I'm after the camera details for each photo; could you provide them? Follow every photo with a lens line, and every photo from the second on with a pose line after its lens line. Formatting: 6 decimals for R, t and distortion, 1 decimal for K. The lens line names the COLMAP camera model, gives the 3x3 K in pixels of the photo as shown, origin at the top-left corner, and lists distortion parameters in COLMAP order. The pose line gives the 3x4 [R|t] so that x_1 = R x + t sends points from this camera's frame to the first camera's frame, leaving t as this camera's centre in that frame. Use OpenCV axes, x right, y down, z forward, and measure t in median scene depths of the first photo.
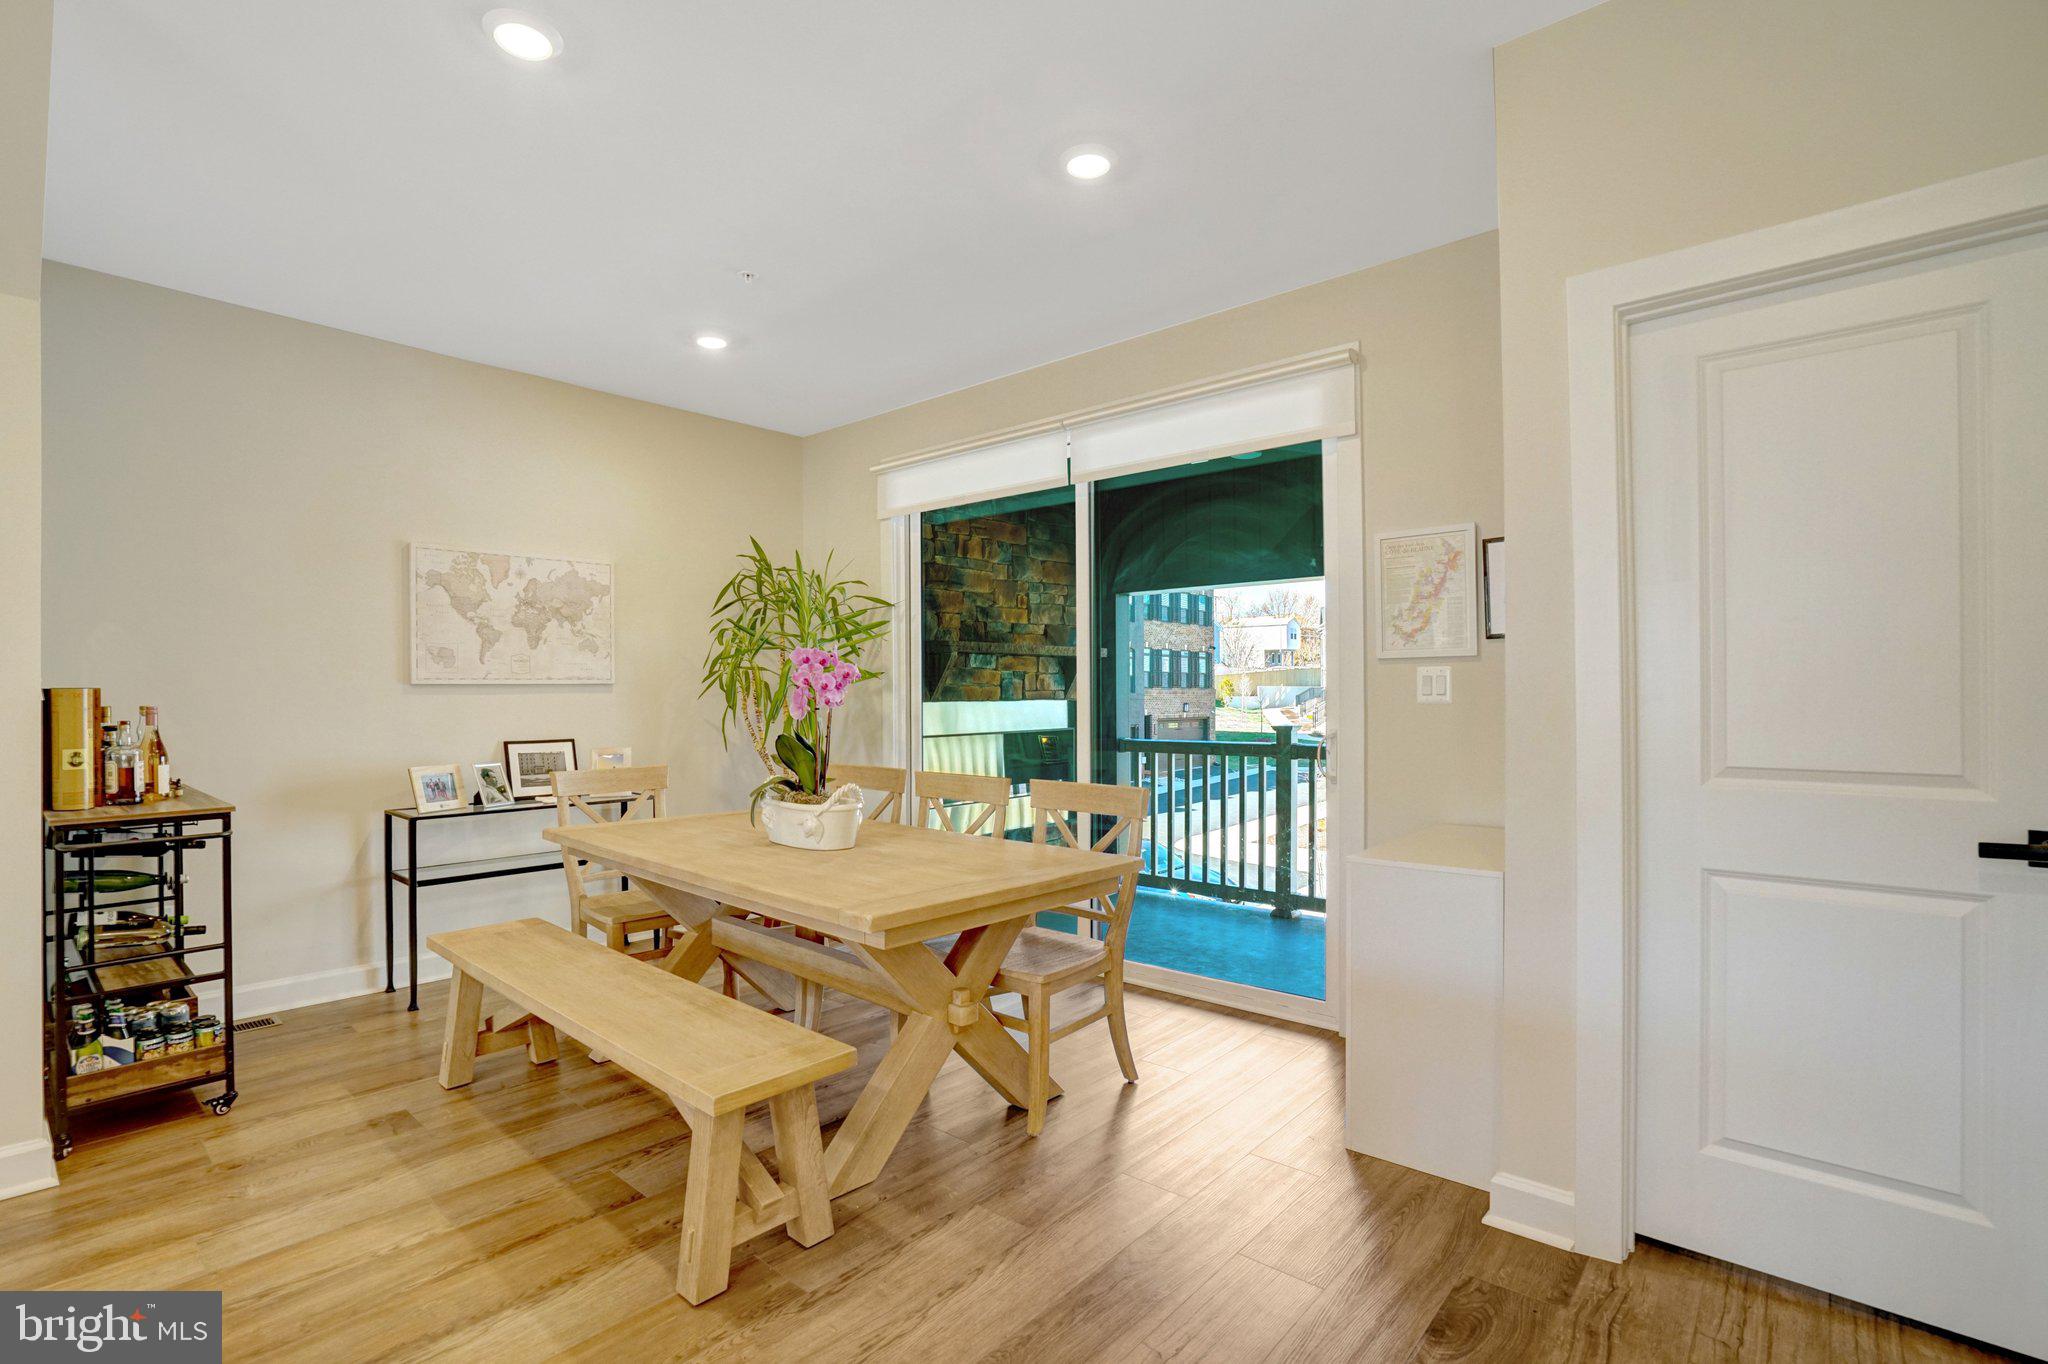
lens RADIAL K [[940.0, 0, 993.1], [0, 940.0, 691.6], [0, 0, 1]] dist [-0.042093, 0.009493]
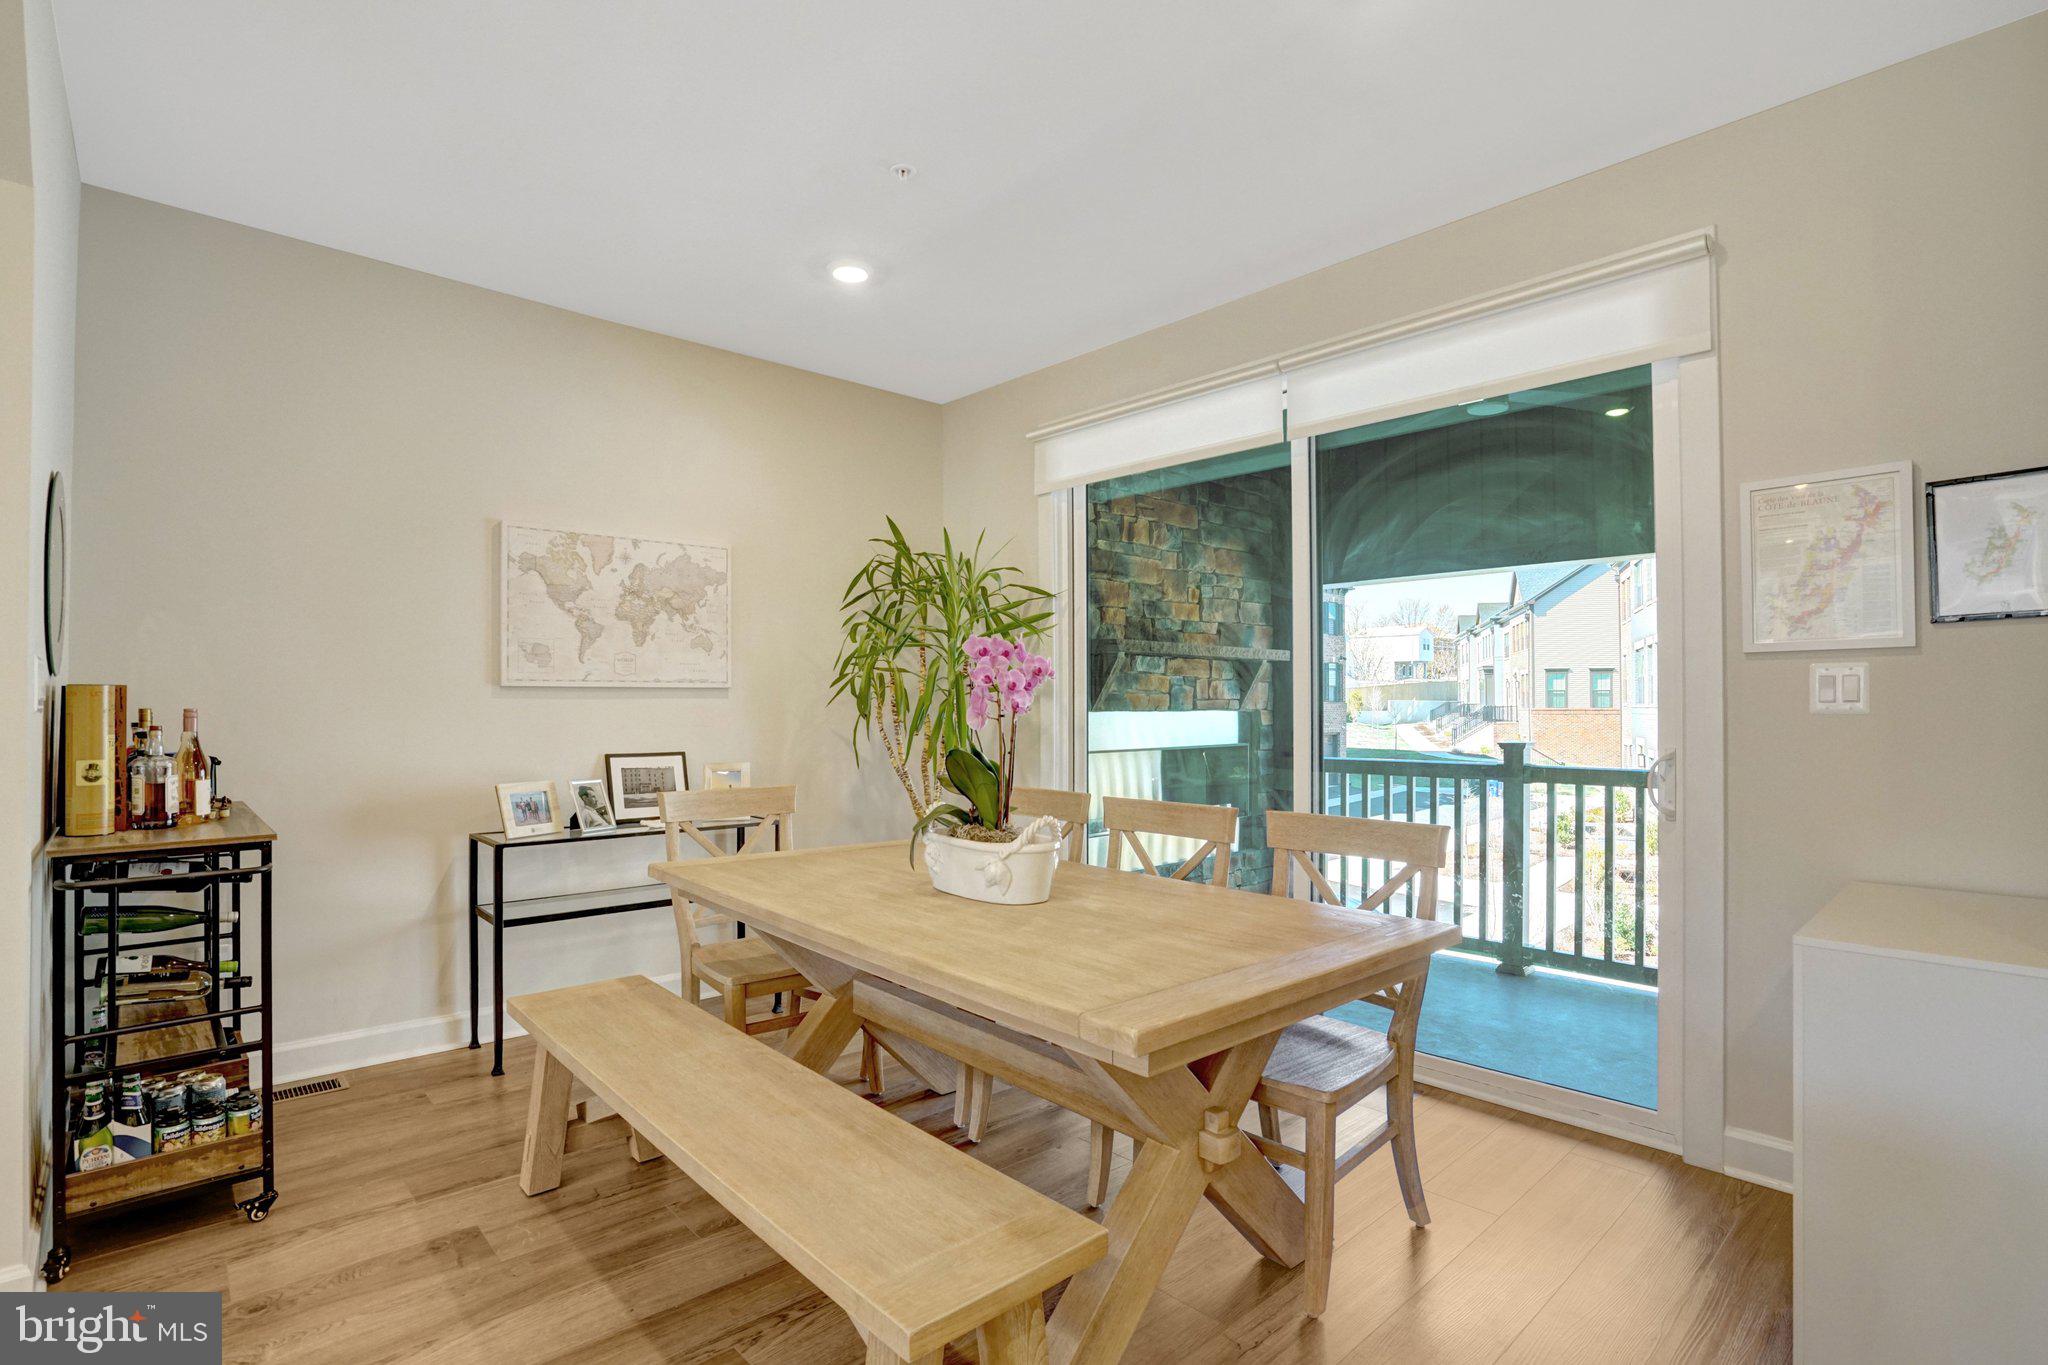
lens RADIAL K [[965.1, 0, 1010.0], [0, 965.1, 698.5], [0, 0, 1]] dist [-0.045748, 0.006960]
pose [[0.995731, 0.003786, -0.092230, -0.078904], [-0.004417, 0.999968, -0.006645, 0.006856], [0.092202, 0.007024, 0.995716, 0.165658]]
